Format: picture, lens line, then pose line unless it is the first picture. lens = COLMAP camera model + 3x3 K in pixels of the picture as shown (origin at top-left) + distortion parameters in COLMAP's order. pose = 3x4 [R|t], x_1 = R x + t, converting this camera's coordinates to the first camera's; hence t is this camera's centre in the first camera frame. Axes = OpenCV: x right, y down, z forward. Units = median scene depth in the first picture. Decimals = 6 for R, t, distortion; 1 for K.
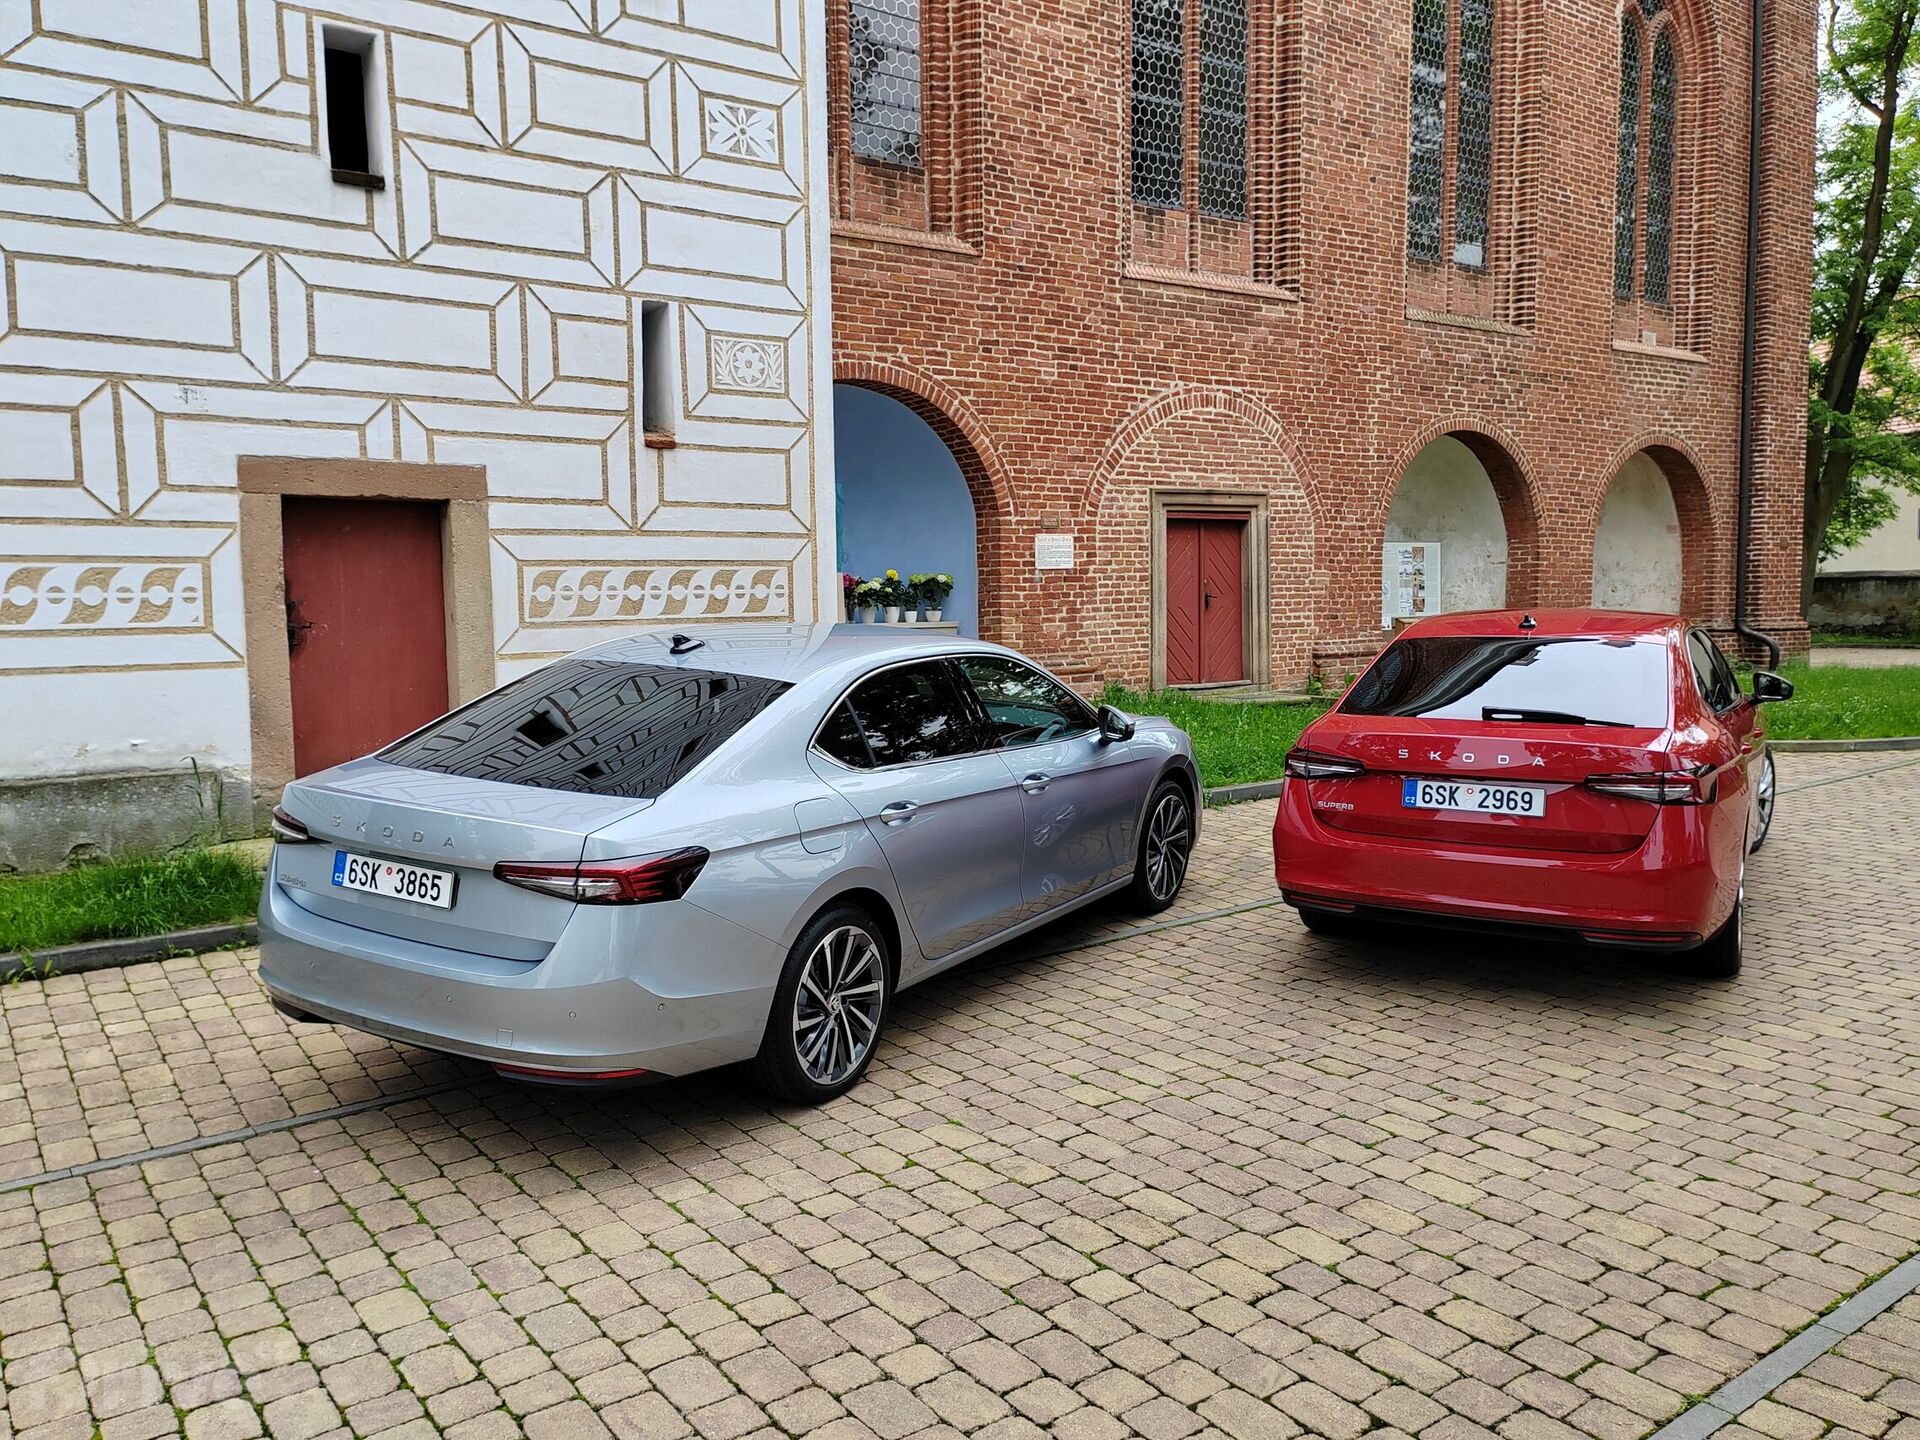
lens RADIAL K [[1481.6, 0, 960.0], [0, 1481.6, 720.0], [0, 0, 1]] dist [0.025699, 0.019365]
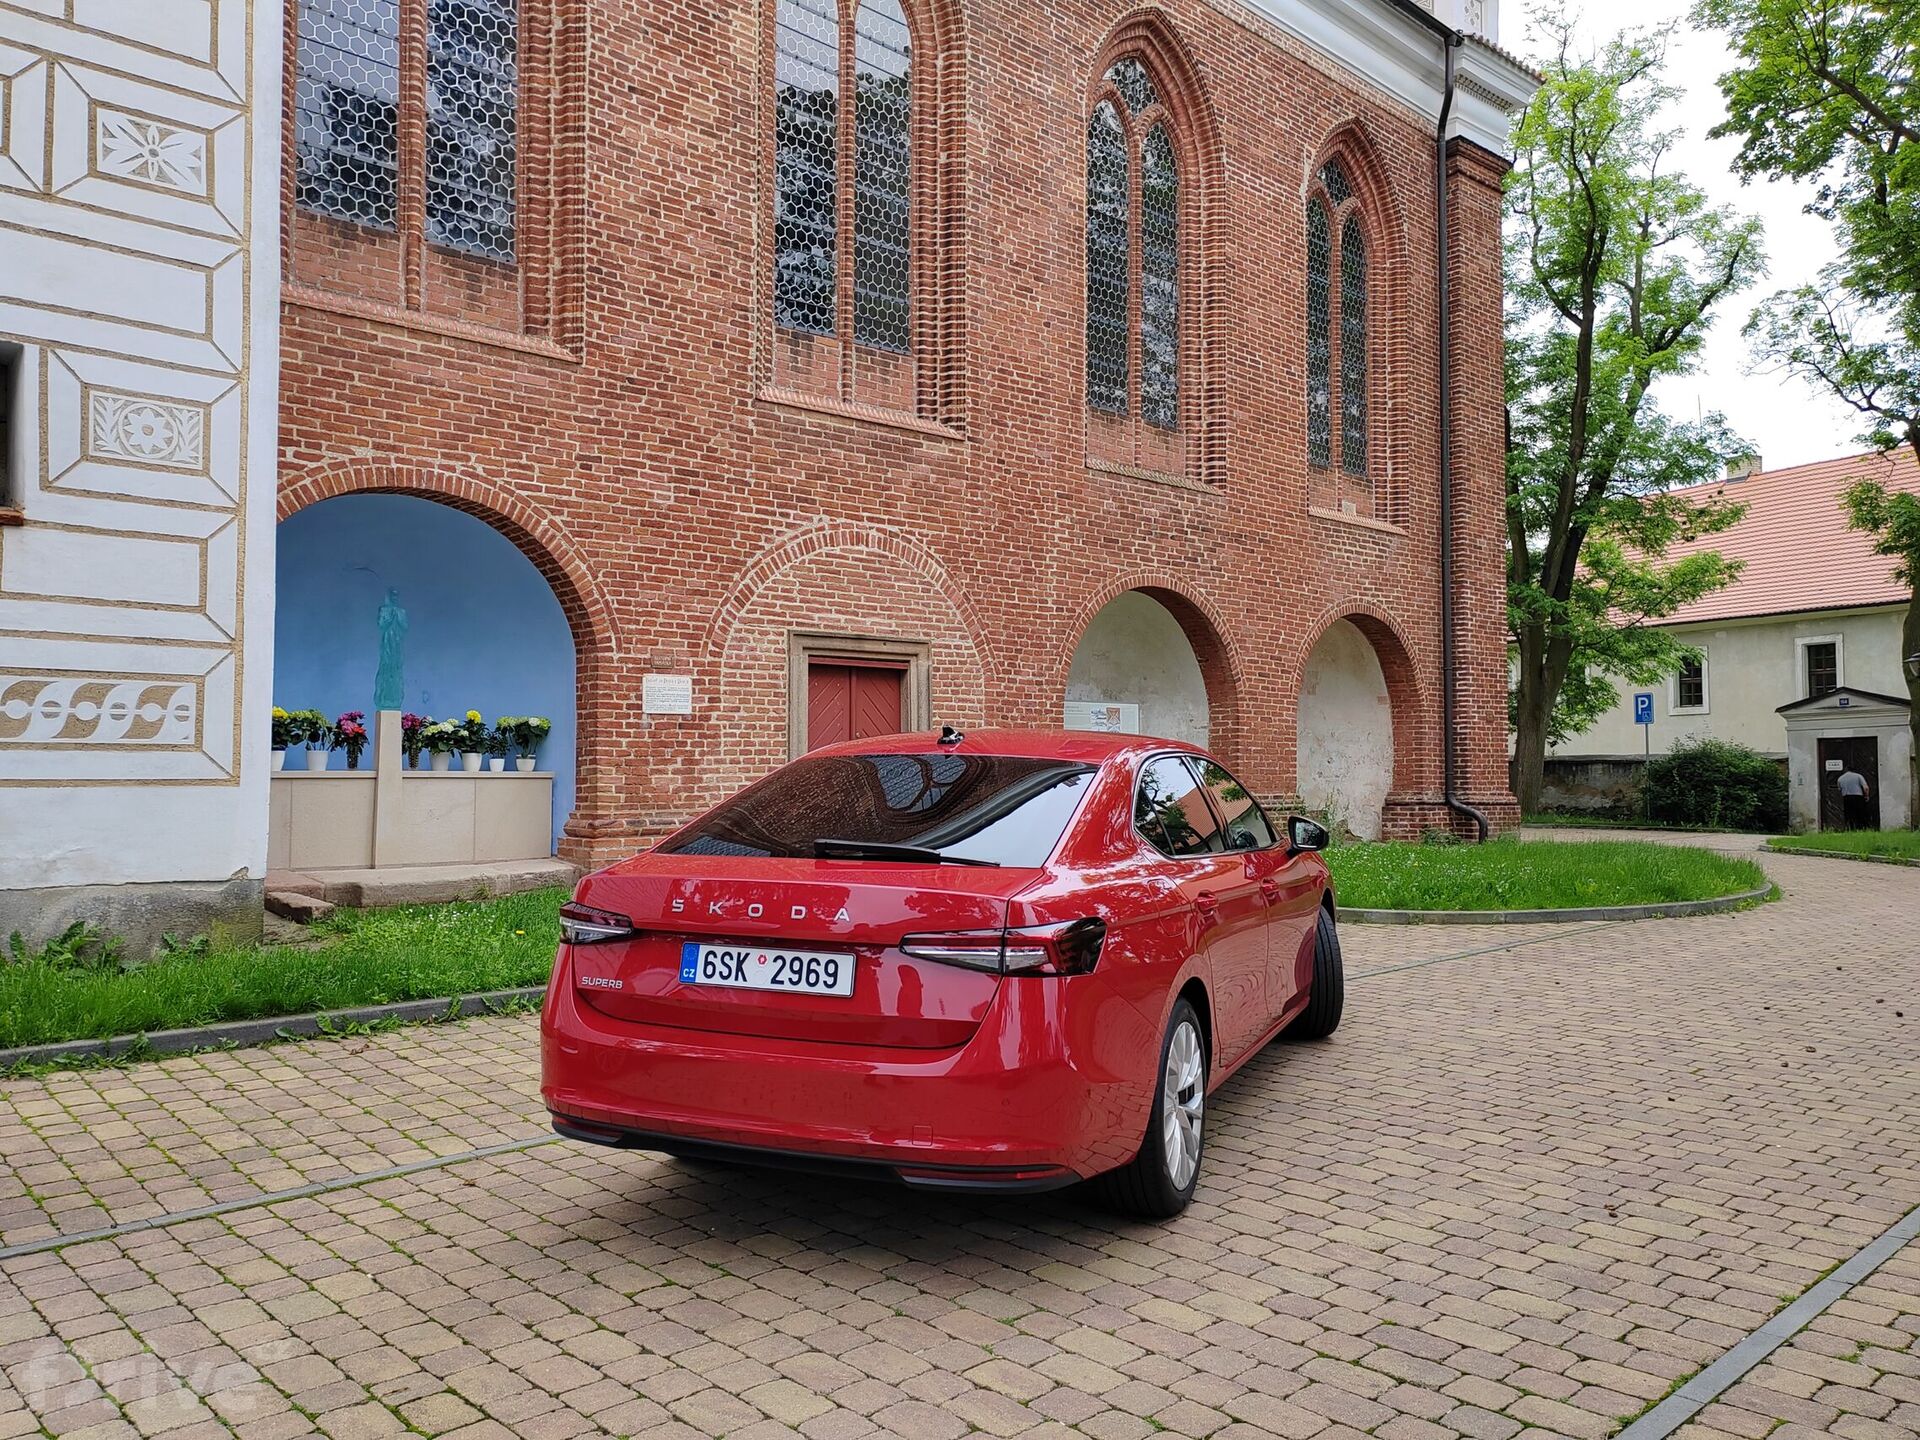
lens RADIAL K [[1481.6, 0, 960.0], [0, 1481.6, 720.0], [0, 0, 1]] dist [0.025699, 0.019365]
pose [[0.992740, 0.018874, 0.118788, 0.129492], [-0.004310, 0.992559, -0.121688, 0.007749], [-0.120201, 0.120293, 0.985435, 0.110113]]
